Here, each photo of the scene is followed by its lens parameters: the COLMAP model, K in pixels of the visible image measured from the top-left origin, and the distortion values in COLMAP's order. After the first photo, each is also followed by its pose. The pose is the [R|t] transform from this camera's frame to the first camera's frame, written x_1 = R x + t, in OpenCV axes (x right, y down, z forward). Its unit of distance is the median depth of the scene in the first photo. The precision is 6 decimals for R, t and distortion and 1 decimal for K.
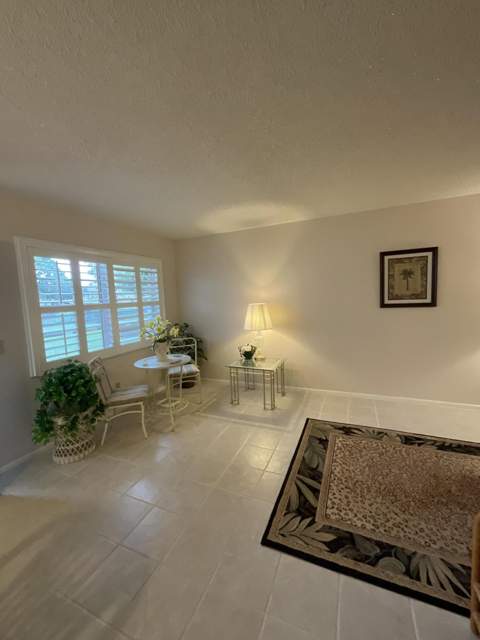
lens RADIAL K [[259.9, 0, 236.8], [0, 259.9, 311.1], [0, 0, 1]] dist [-0.000821, 0.000144]
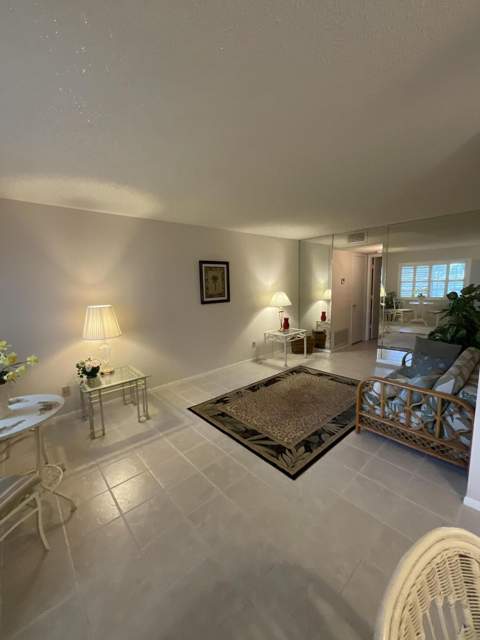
lens RADIAL K [[259.9, 0, 240.1], [0, 259.9, 315.3], [0, 0, 1]] dist [-0.000821, 0.000144]
pose [[0.424080, -0.080252, 0.902062, -0.552401], [0.066414, 0.996140, 0.057399, -0.021830], [-0.903186, 0.035568, 0.427772, 0.307580]]
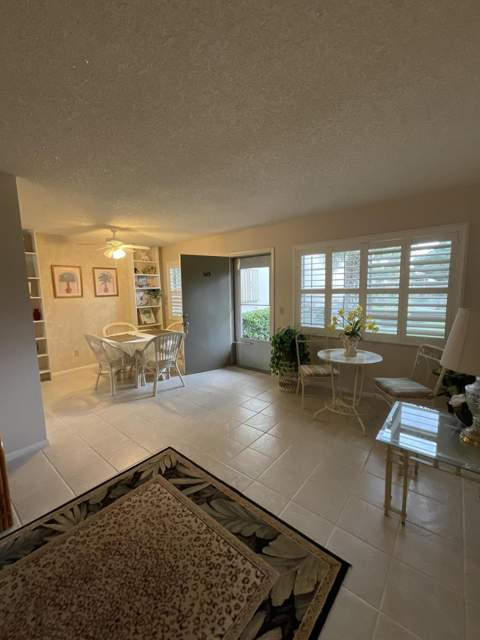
lens RADIAL K [[259.9, 0, 246.1], [0, 259.9, 317.6], [0, 0, 1]] dist [-0.000821, 0.000144]
pose [[-0.273855, 0.158909, -0.948552, 0.650142], [-0.021755, 0.984980, 0.171293, -0.085850], [0.961525, 0.067545, -0.266284, 0.870213]]
